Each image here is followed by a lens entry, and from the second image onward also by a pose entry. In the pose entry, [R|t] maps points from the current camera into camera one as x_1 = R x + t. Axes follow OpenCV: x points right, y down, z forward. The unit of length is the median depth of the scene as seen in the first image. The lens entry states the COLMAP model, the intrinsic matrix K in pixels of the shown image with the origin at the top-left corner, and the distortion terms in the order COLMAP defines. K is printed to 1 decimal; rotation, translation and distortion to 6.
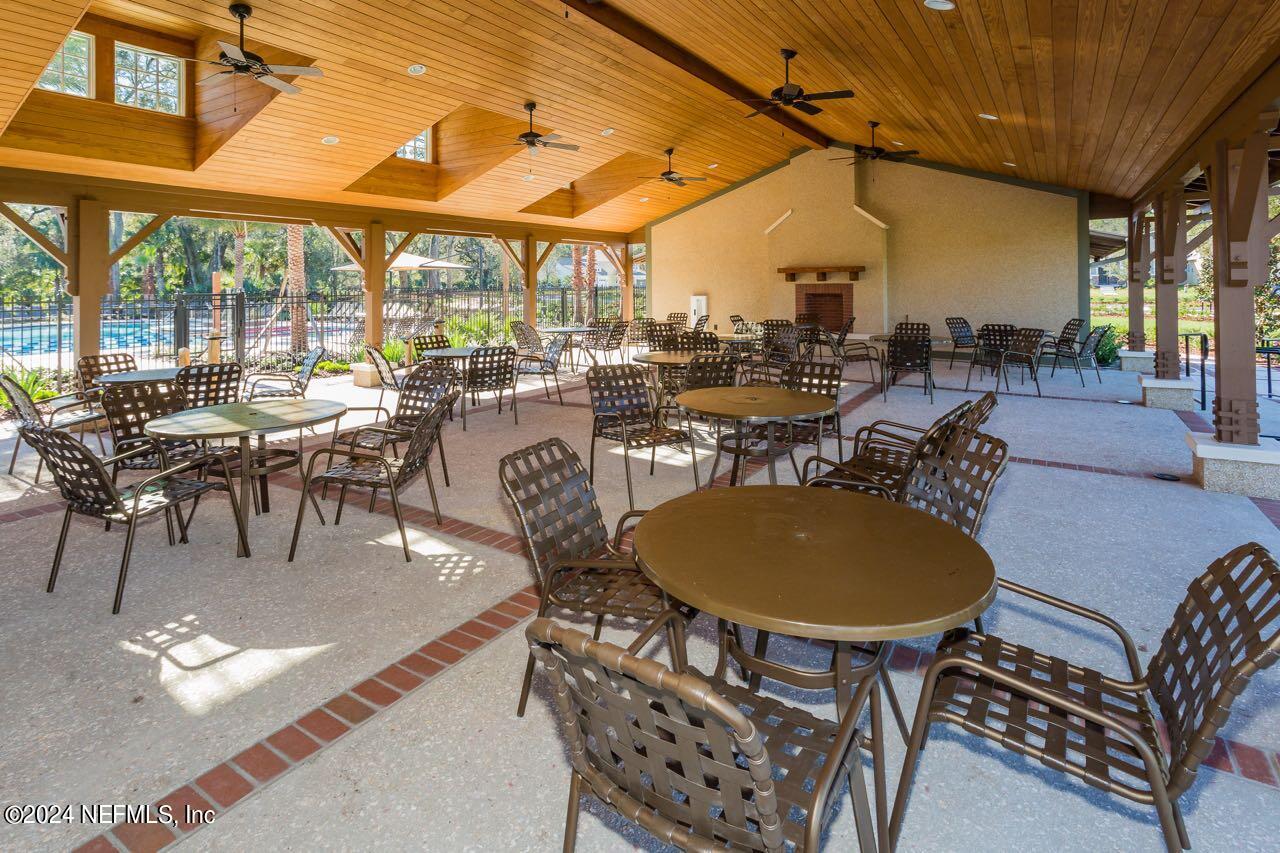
lens RADIAL K [[640.9, 0, 640.0], [0, 640.9, 426.5], [0, 0, 1]] dist [0.003271, 0.000320]
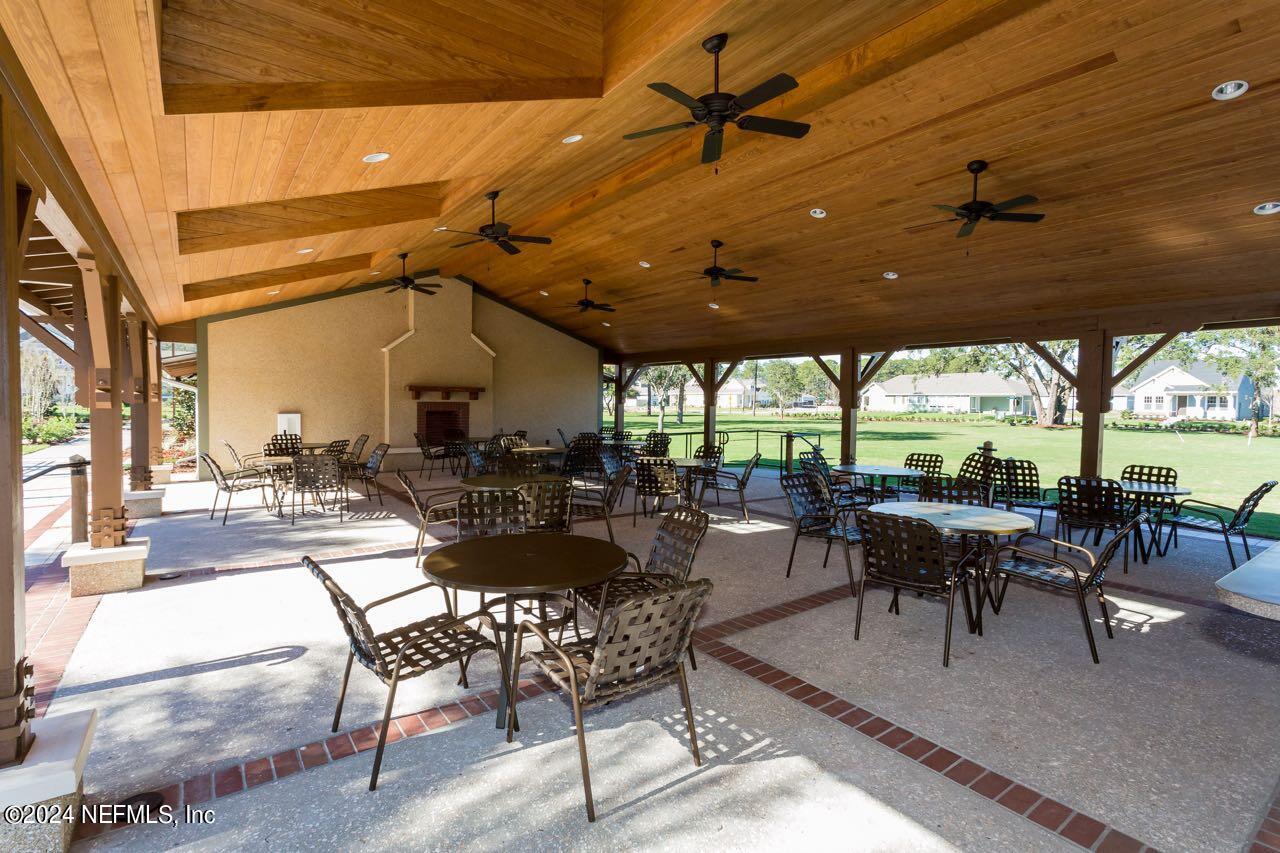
lens RADIAL K [[606.1, 0, 640.0], [0, 606.1, 426.5], [0, 0, 1]] dist [0.004115, 0.000304]
pose [[0.361896, -0.026995, 0.931827, -0.537017], [0.183060, 0.982177, -0.042641, -0.088665], [-0.914068, 0.186012, 0.360388, 0.384622]]
